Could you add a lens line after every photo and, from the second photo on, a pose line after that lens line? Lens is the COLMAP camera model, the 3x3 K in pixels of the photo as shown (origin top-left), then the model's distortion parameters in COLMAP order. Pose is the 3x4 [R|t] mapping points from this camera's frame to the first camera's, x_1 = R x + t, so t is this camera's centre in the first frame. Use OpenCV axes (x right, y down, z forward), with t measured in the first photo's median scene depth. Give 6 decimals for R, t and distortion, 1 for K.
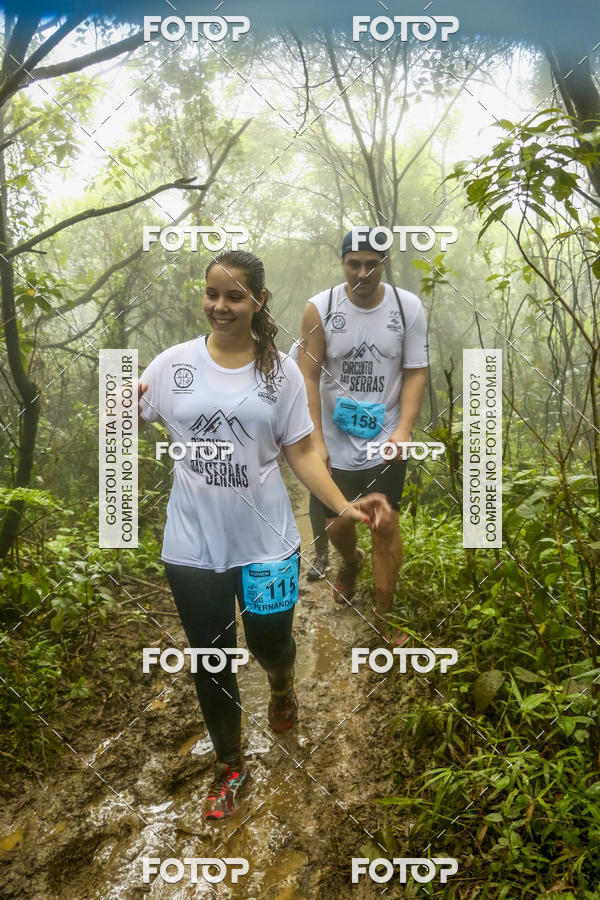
lens RADIAL K [[828.3, 0, 308.1], [0, 828.3, 452.9], [0, 0, 1]] dist [-0.158120, 0.214885]
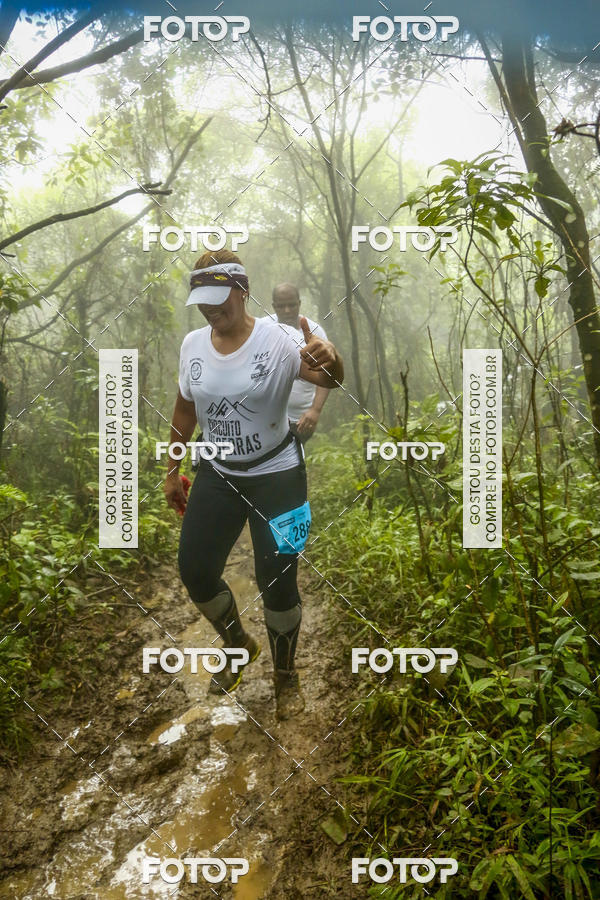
lens RADIAL K [[828.8, 0, 309.8], [0, 828.8, 450.2], [0, 0, 1]] dist [-0.157163, 0.212877]
pose [[0.998544, -0.000517, 0.053932, -0.006278], [-0.000086, 0.999938, 0.011178, -0.013525], [-0.053935, -0.011167, 0.998482, -0.047344]]
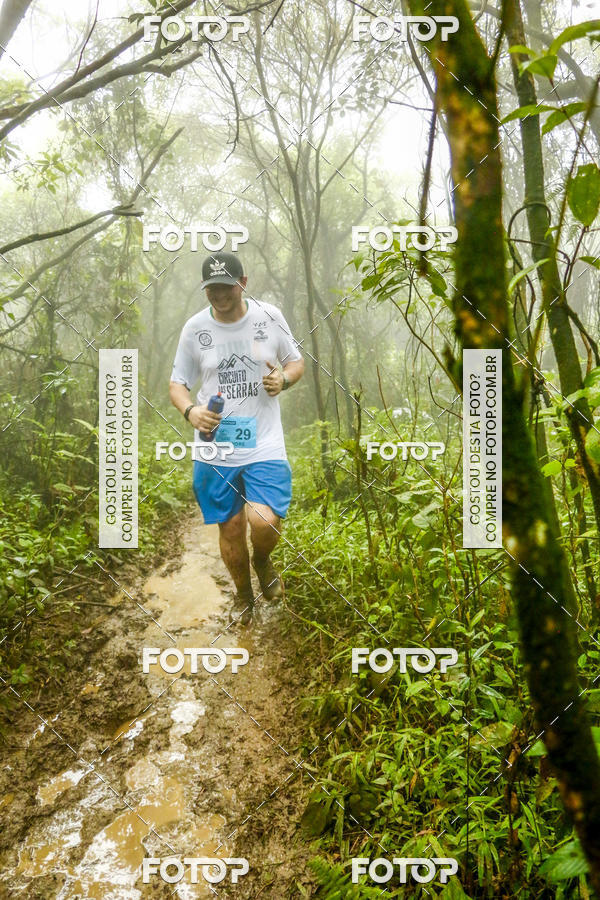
lens RADIAL K [[828.8, 0, 309.8], [0, 828.8, 450.2], [0, 0, 1]] dist [-0.157163, 0.212877]
pose [[0.994767, 0.020150, 0.100160, -0.006517], [-0.022273, 0.999549, 0.020119, -0.045408], [-0.099710, -0.022245, 0.994768, -0.125872]]
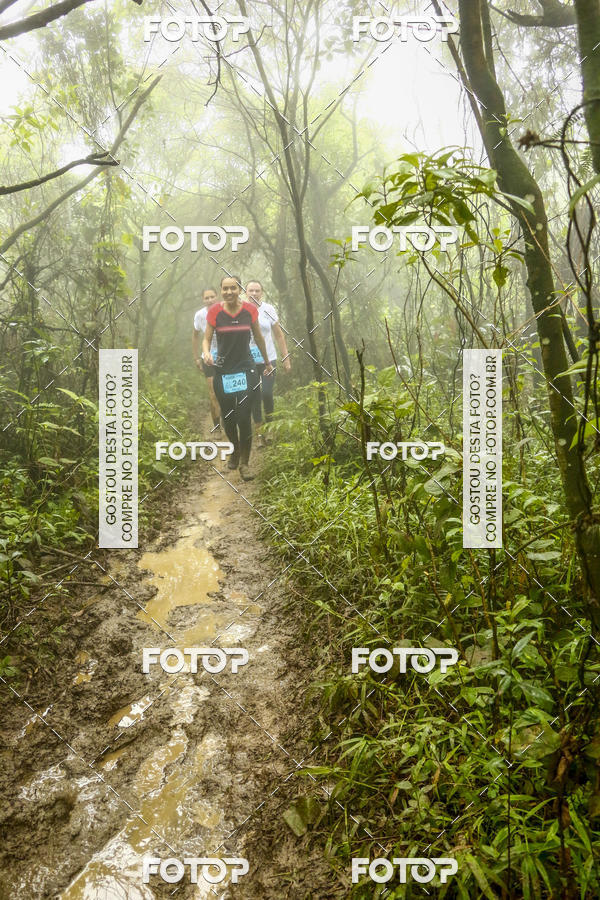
lens RADIAL K [[826.7, 0, 306.8], [0, 826.7, 447.5], [0, 0, 1]] dist [-0.155574, 0.209001]
pose [[0.994499, -0.015600, 0.103578, -0.005270], [0.009030, 0.997935, 0.063600, -0.046576], [-0.104356, -0.062315, 0.992586, -0.031142]]
